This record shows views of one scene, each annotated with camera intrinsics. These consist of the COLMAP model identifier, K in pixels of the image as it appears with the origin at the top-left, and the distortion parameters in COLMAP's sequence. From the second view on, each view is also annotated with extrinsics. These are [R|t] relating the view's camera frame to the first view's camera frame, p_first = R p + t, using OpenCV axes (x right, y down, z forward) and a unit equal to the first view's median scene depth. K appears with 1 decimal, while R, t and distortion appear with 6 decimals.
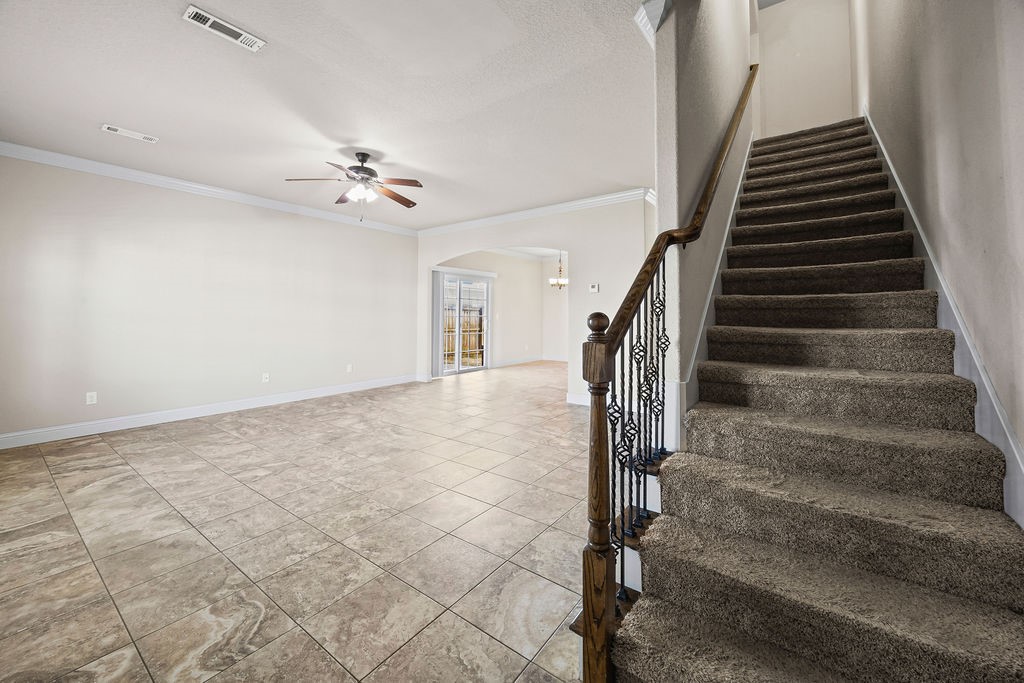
lens RADIAL K [[399.8, 0, 512.2], [0, 399.8, 310.8], [0, 0, 1]] dist [-0.001819, -0.000716]
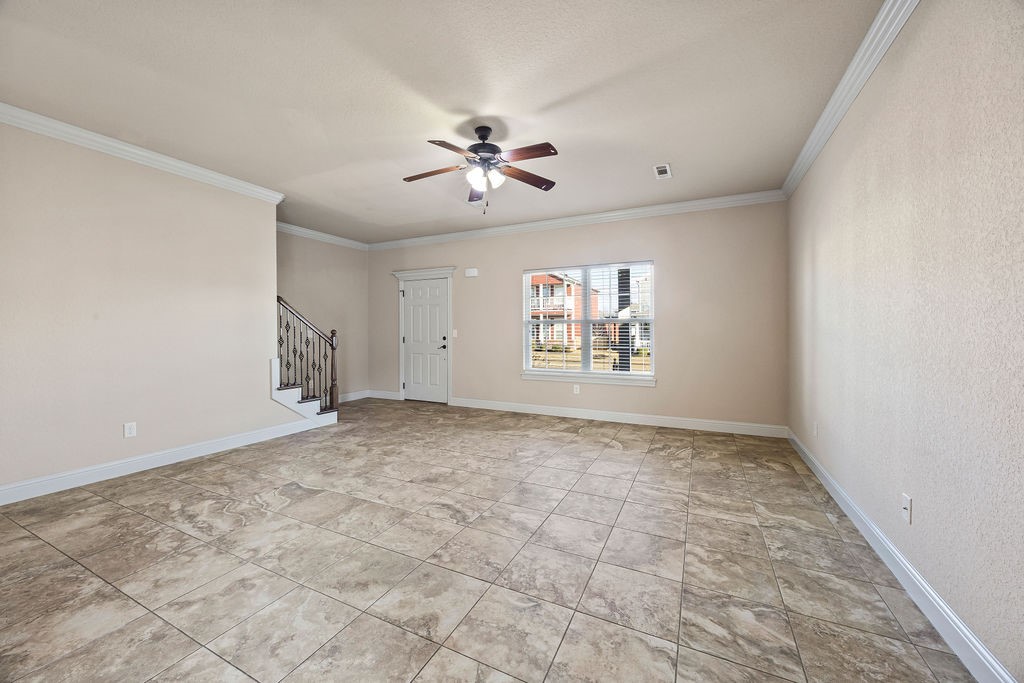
lens RADIAL K [[390.2, 0, 505.8], [0, 390.2, 330.2], [0, 0, 1]] dist [-0.003749, 0.000387]
pose [[-0.985857, -0.000921, -0.167587, -0.503530], [0.001144, 0.999925, -0.012225, 0.034551], [0.167586, -0.012244, -0.985781, 3.090512]]
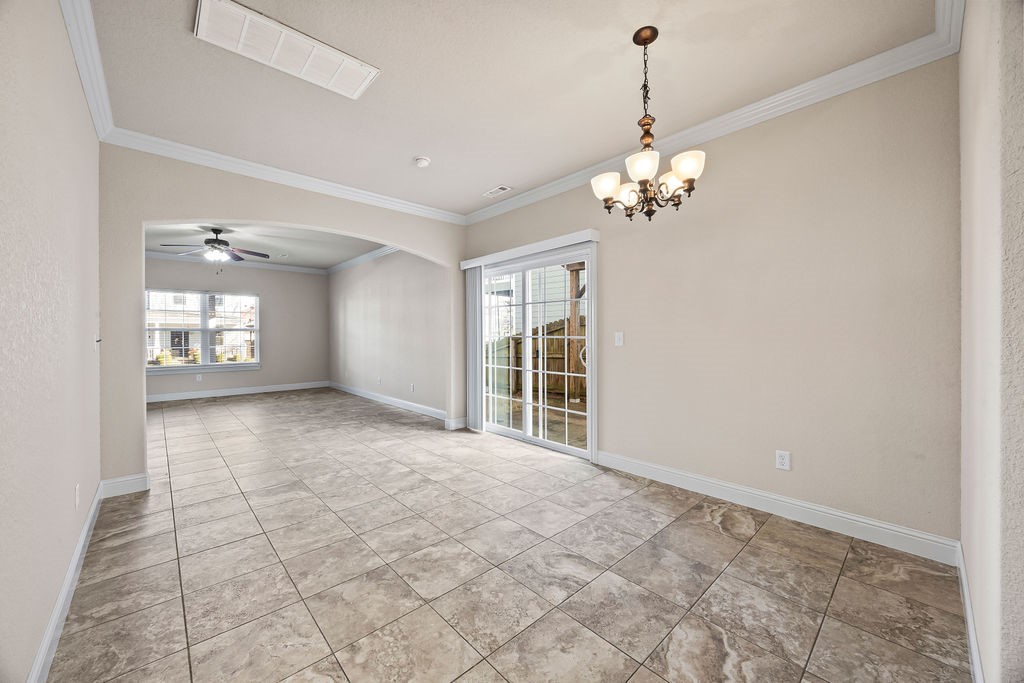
lens RADIAL K [[390.2, 0, 505.8], [0, 390.2, 330.2], [0, 0, 1]] dist [-0.003749, 0.000387]
pose [[-0.201349, -0.013578, -0.979425, 1.477592], [0.011721, 0.999799, -0.016270, 0.052557], [0.979449, -0.014756, -0.201149, 4.092490]]
